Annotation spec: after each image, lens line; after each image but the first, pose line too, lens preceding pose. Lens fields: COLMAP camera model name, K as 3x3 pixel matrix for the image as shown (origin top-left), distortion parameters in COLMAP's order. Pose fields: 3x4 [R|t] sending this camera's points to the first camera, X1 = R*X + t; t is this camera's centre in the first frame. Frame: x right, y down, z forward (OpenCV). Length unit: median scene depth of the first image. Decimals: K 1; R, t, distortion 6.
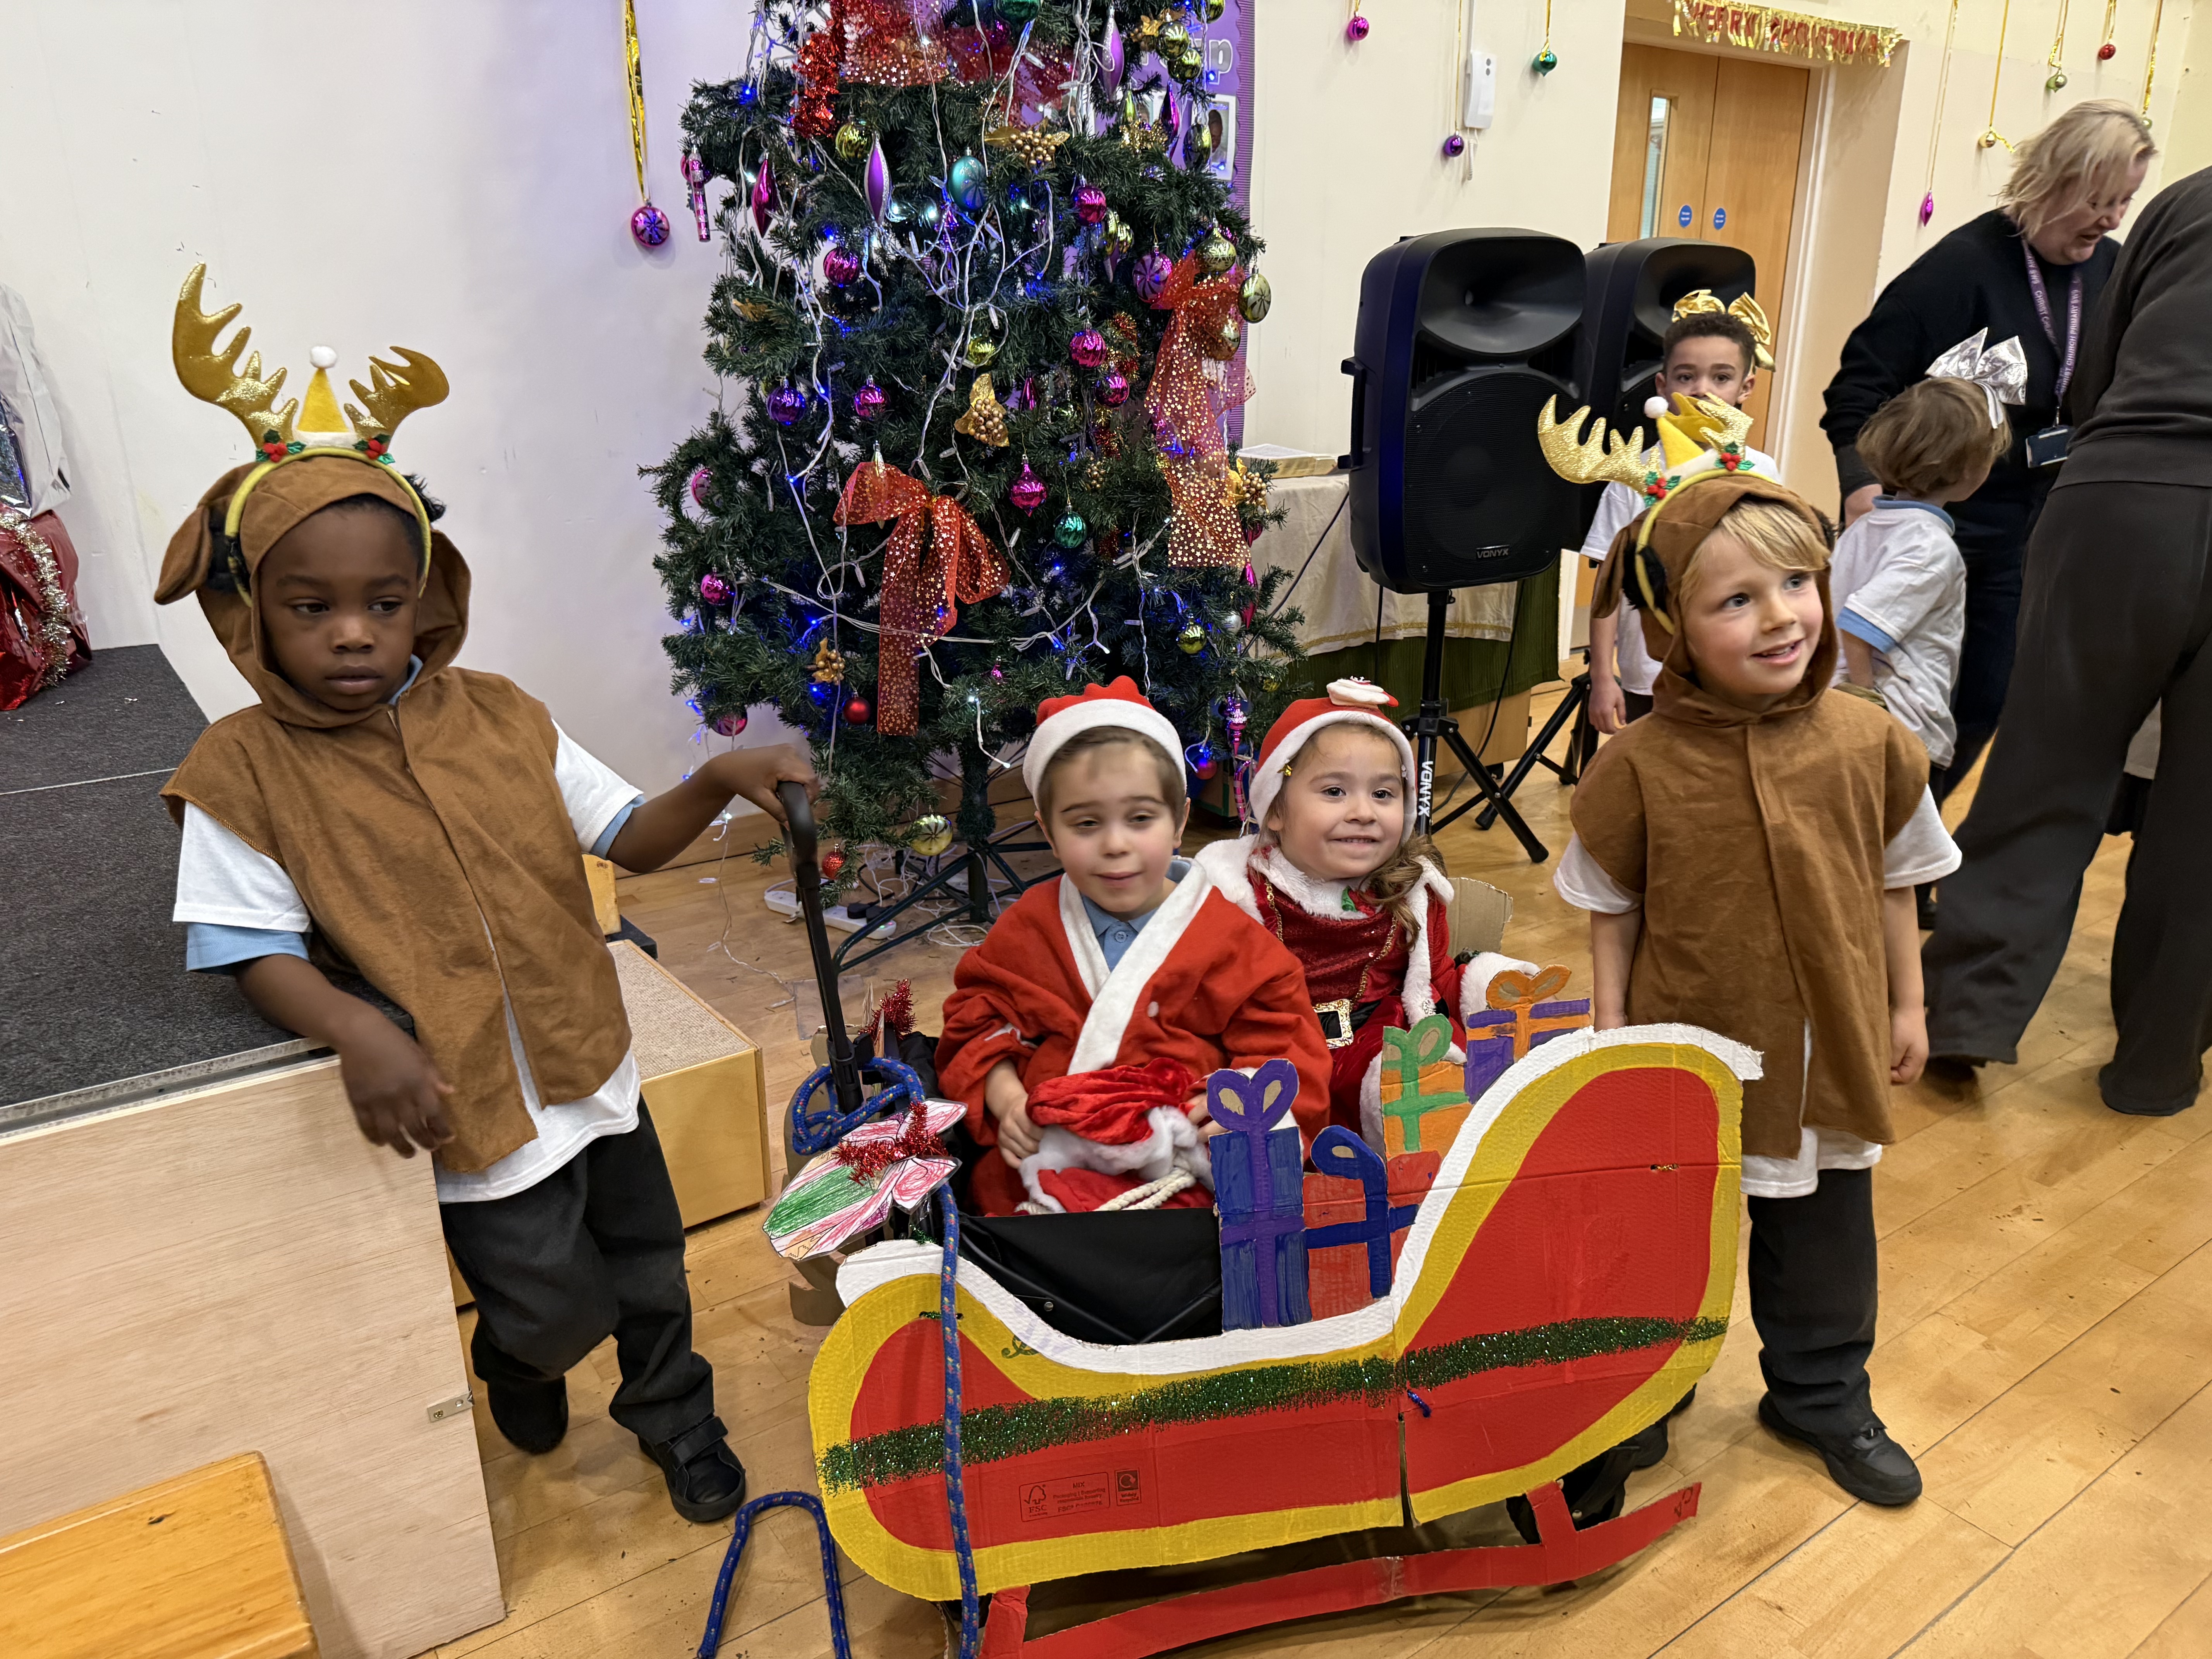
lens RADIAL K [[1532.6, 0, 1098.9], [0, 1532.6, 831.0], [0, 0, 1]] dist [-0.002811, -0.000580]
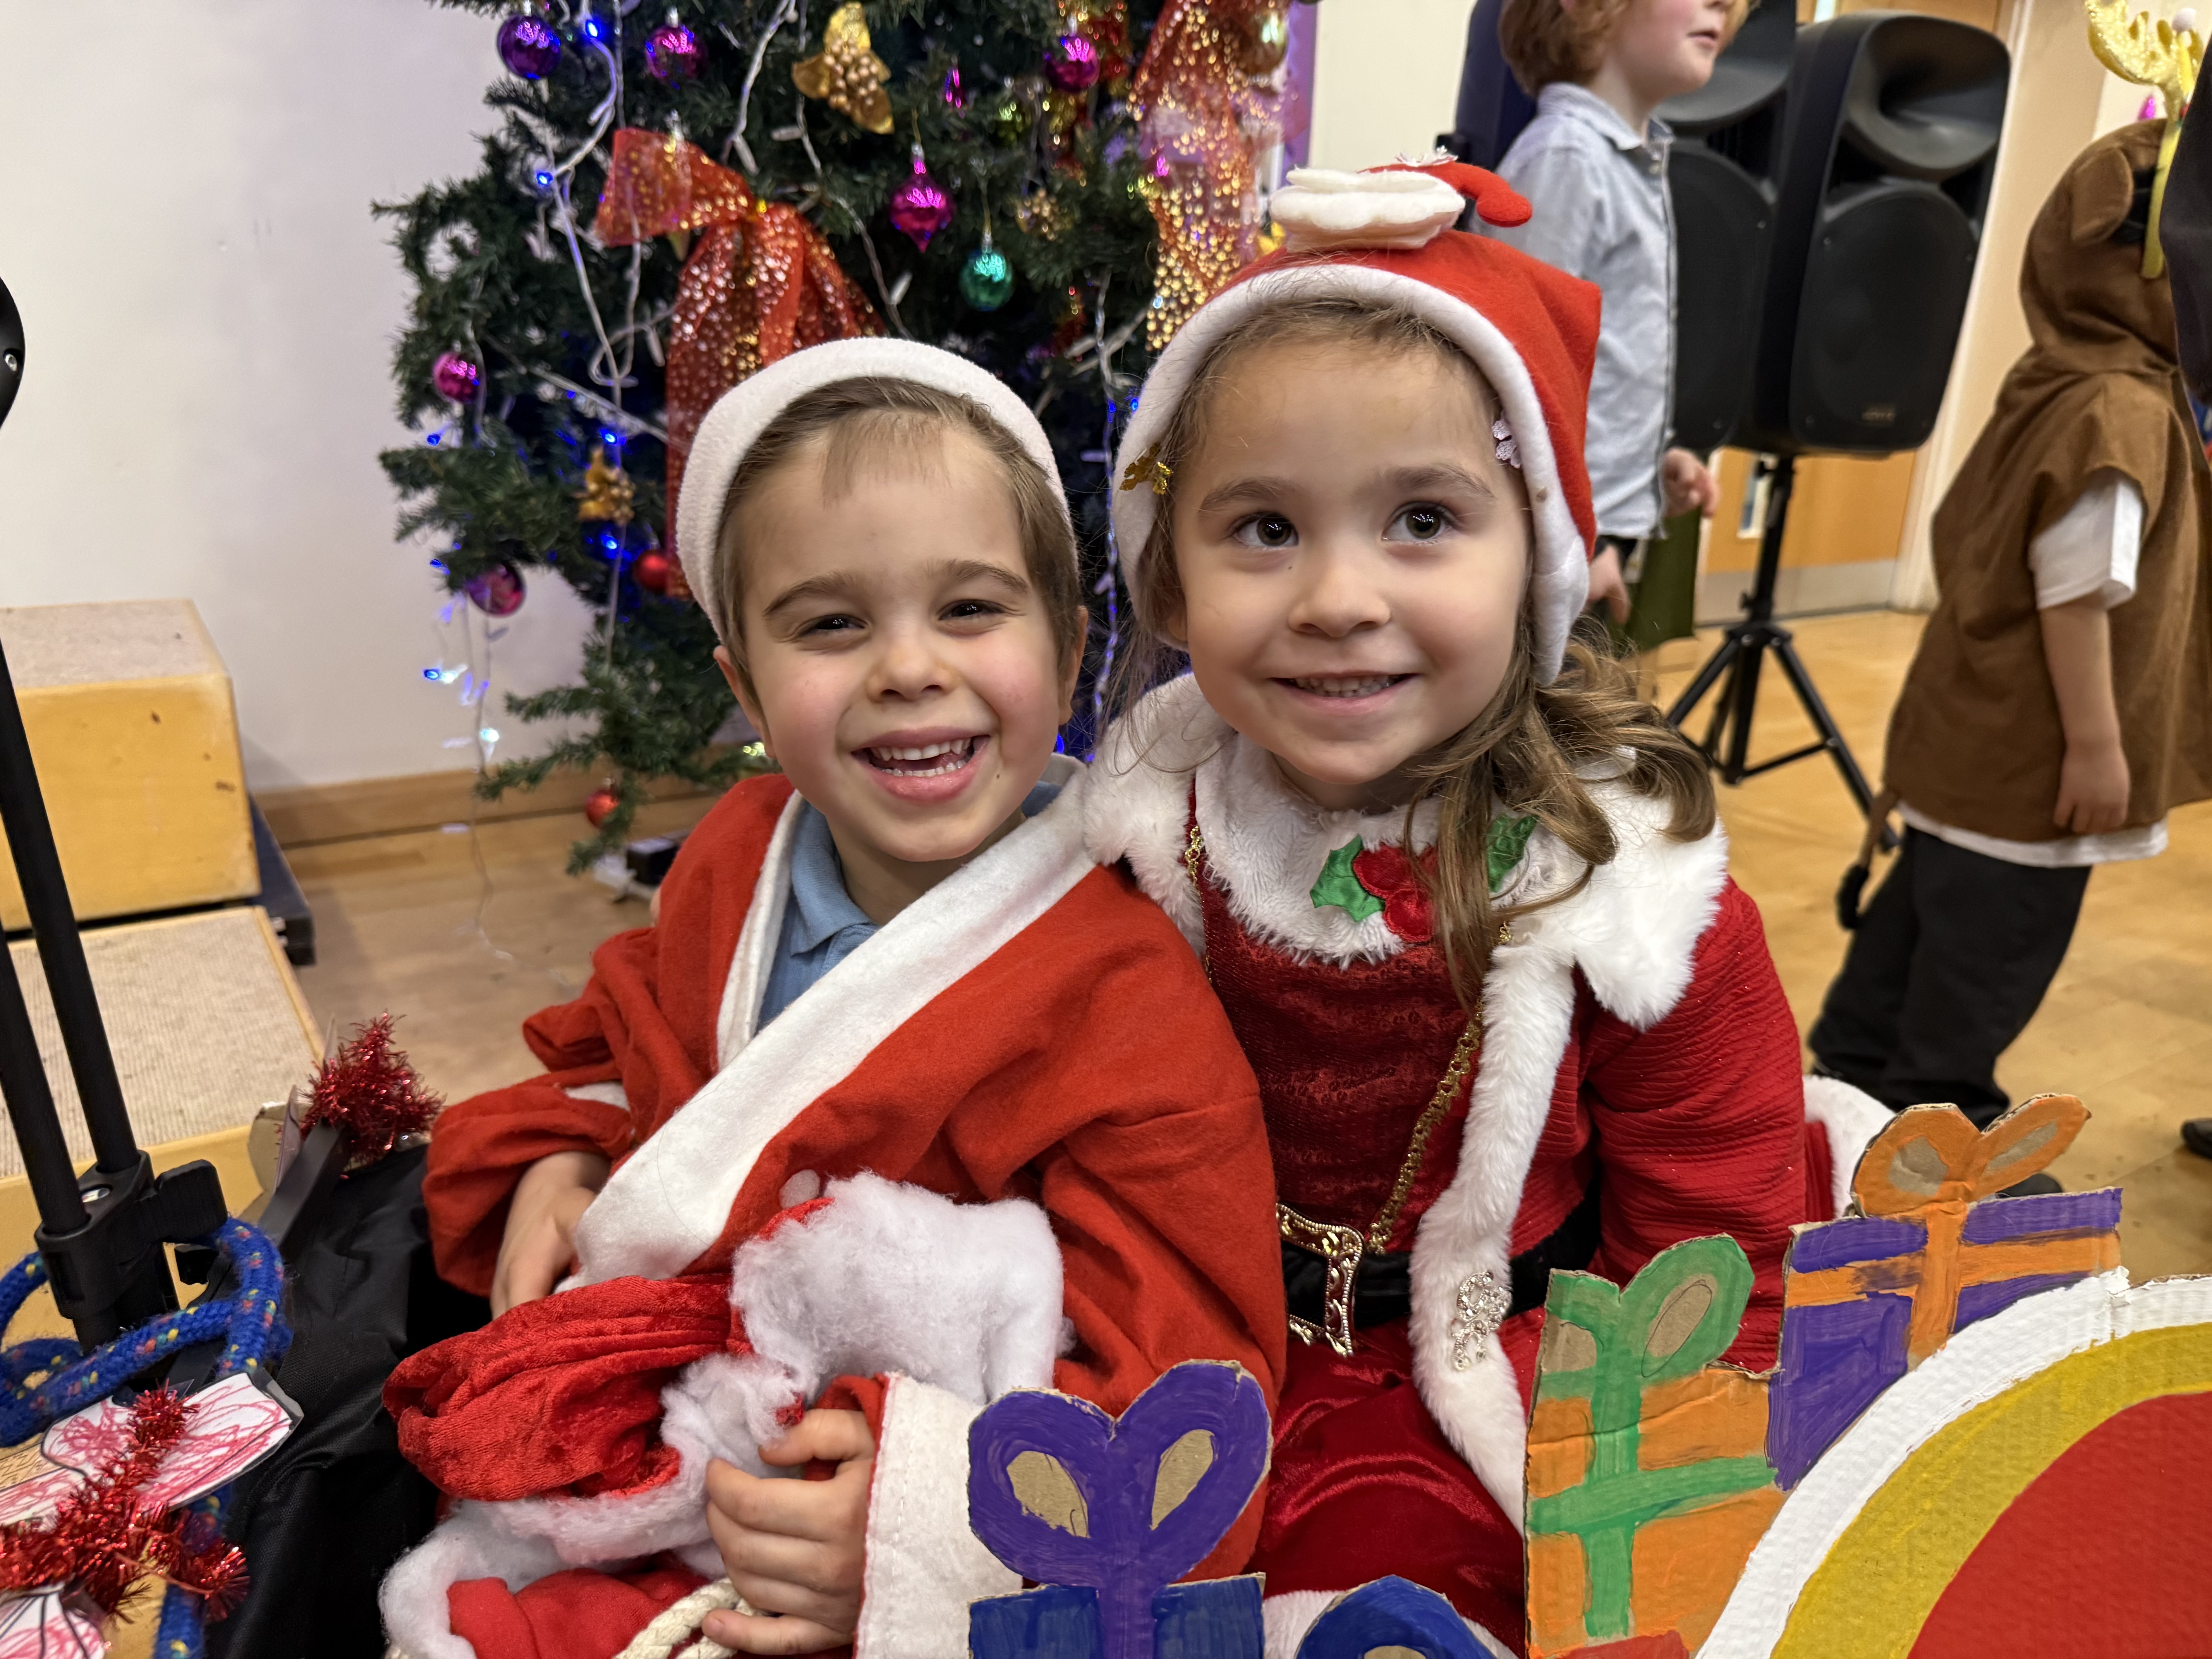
lens RADIAL K [[1532.6, 0, 1116.2], [0, 1532.6, 833.2], [0, 0, 1]] dist [-0.002811, -0.000580]
pose [[0.998520, 0.049917, -0.021581, 0.057285], [-0.049967, 0.998749, -0.001763, 0.024329], [0.021466, 0.002838, 0.999766, 0.394416]]
